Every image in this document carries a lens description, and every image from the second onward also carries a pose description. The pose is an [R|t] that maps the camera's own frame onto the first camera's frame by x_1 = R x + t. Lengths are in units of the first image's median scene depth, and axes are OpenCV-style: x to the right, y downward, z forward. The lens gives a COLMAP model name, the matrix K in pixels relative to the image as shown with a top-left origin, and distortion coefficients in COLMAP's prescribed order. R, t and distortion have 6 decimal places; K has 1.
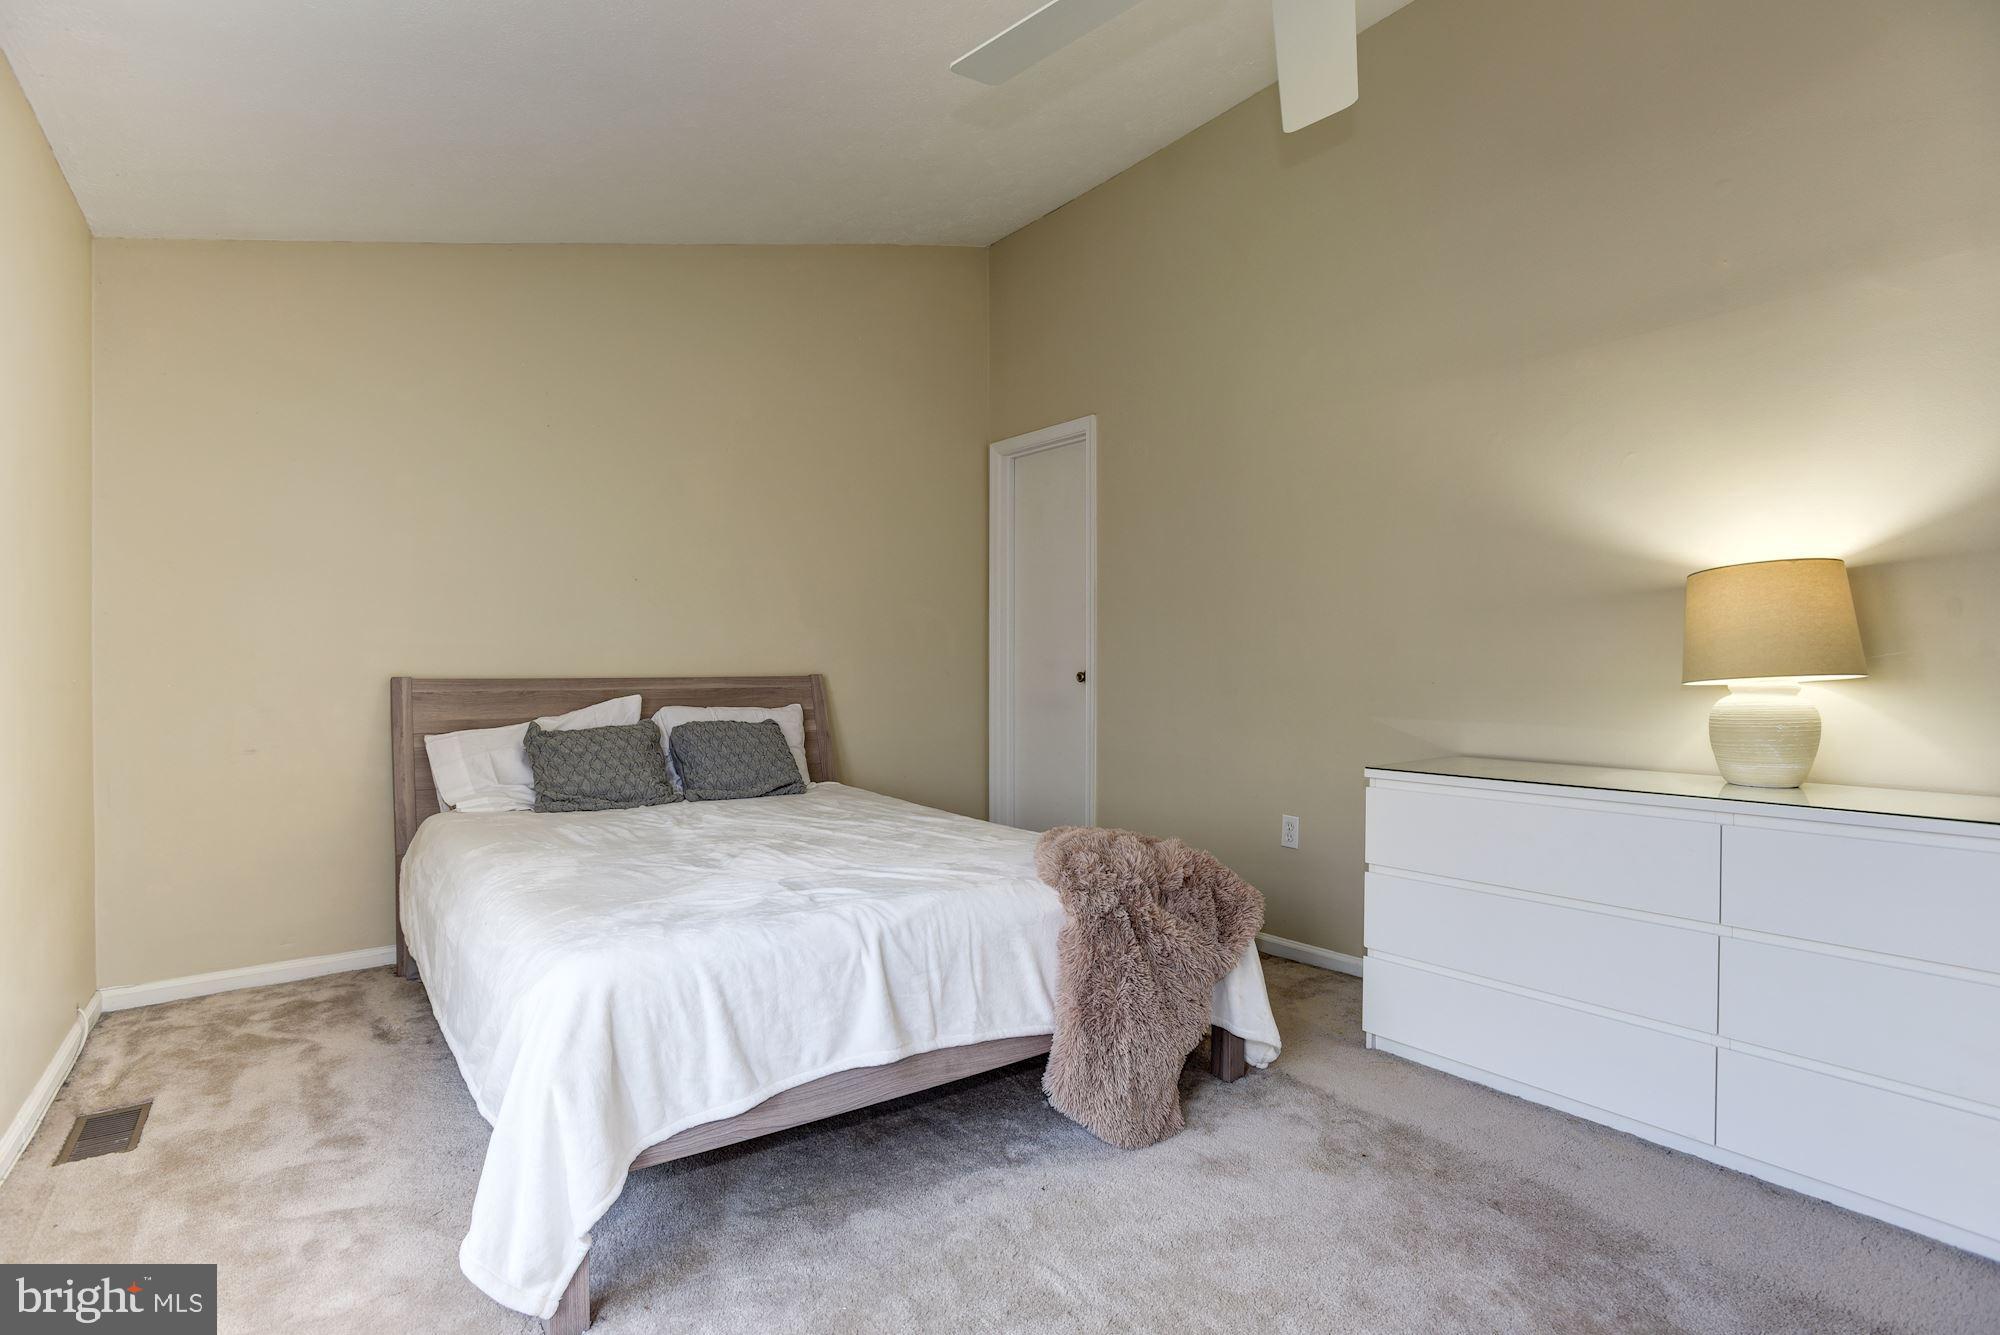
lens RADIAL K [[956.5, 0, 993.1], [0, 956.5, 674.9], [0, 0, 1]] dist [-0.025385, 0.000179]
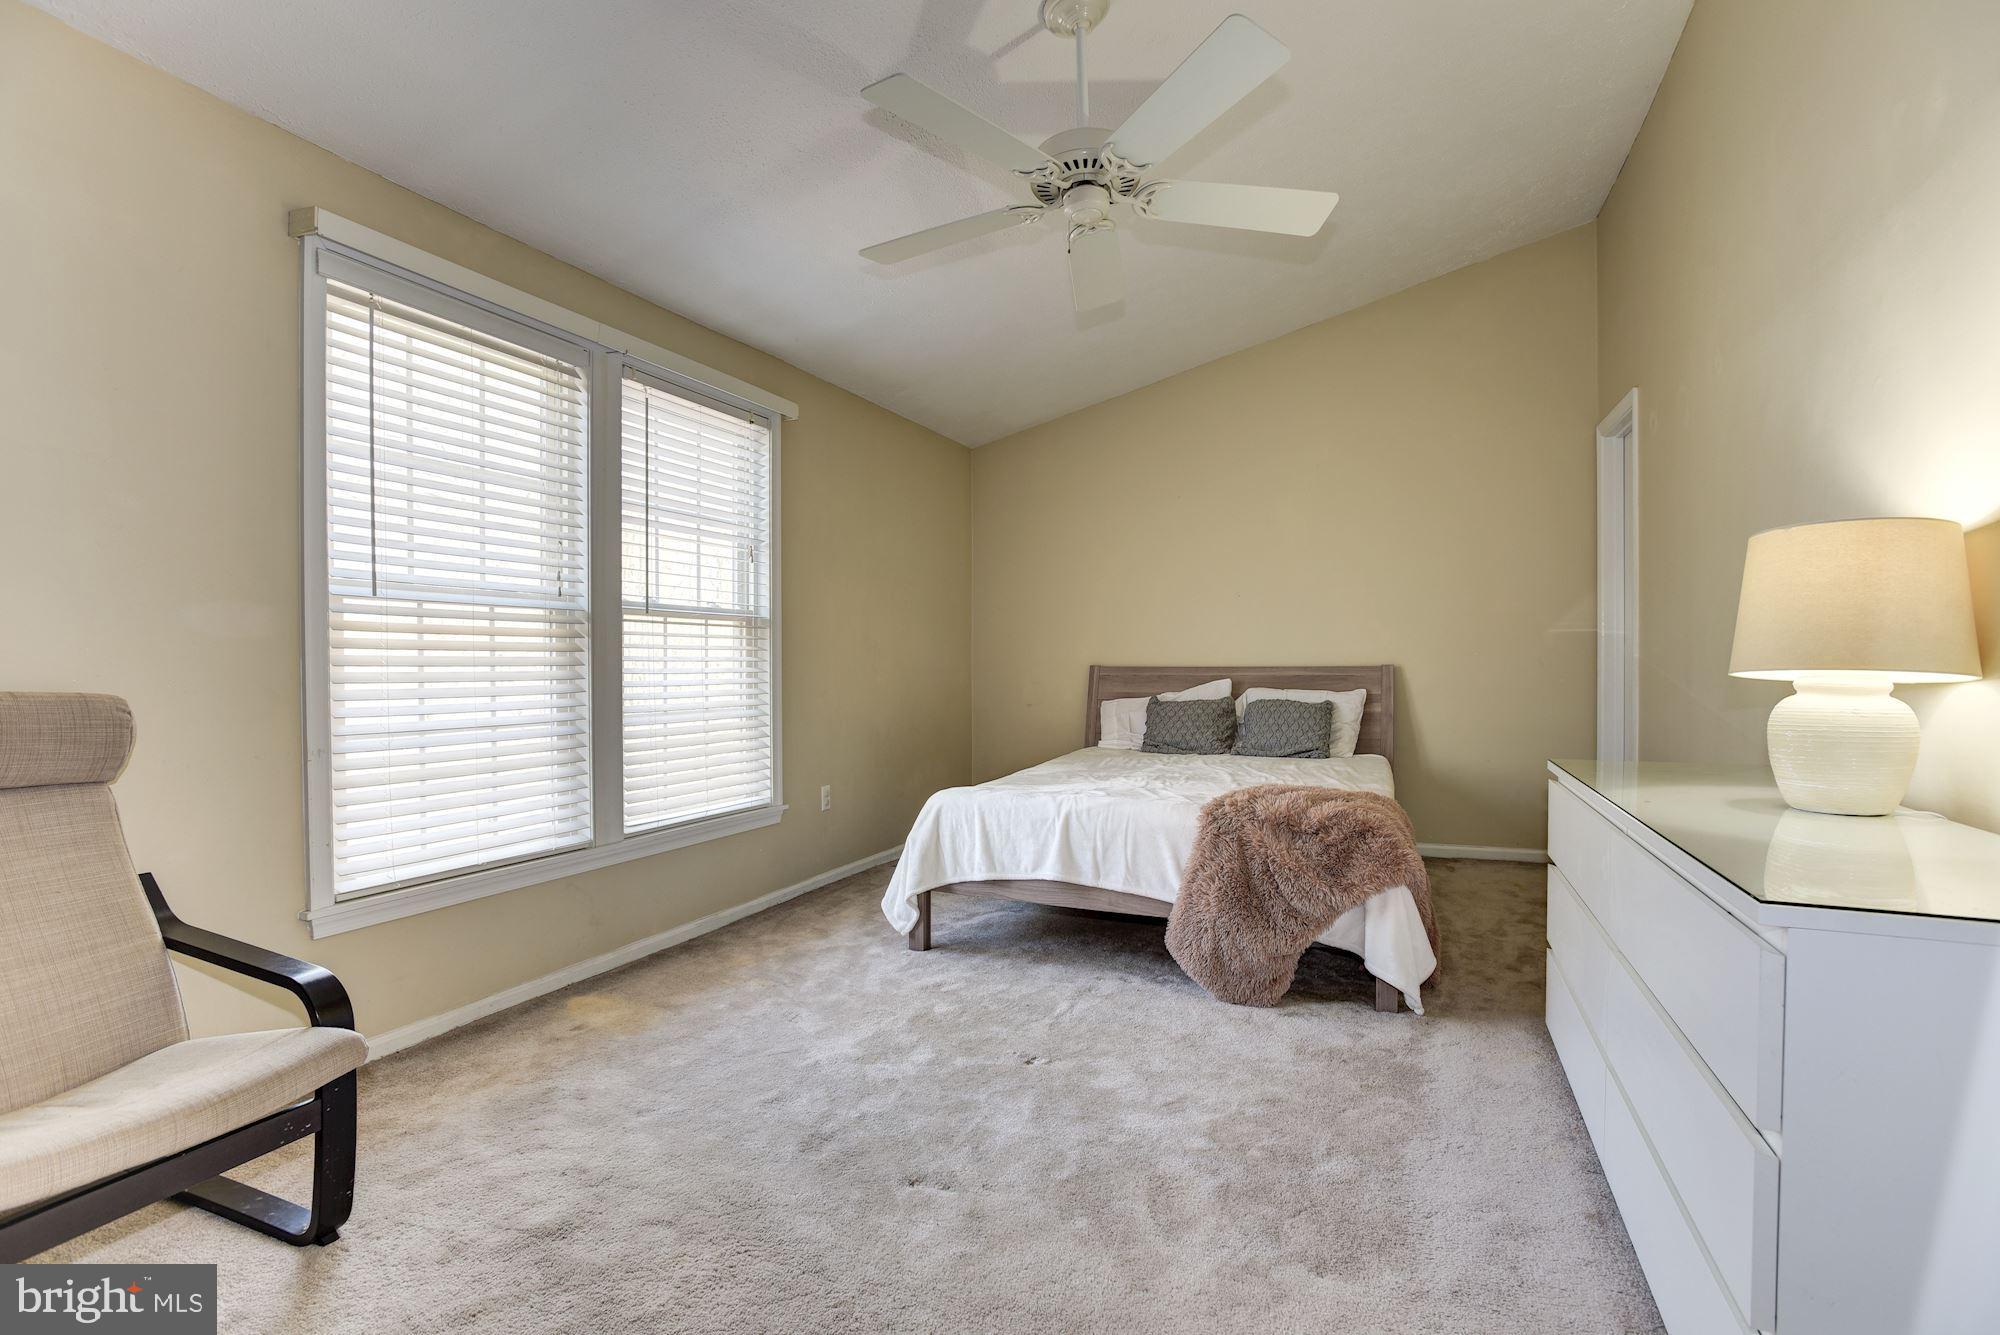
lens RADIAL K [[957.8, 0, 1000.0], [0, 957.8, 667.5], [0, 0, 1]] dist [-0.000494, 0.000025]
pose [[0.506665, 0.005574, -0.862125, 0.766019], [-0.001422, 0.999983, 0.005630, -0.003776], [0.862142, -0.001627, 0.506665, -0.006353]]
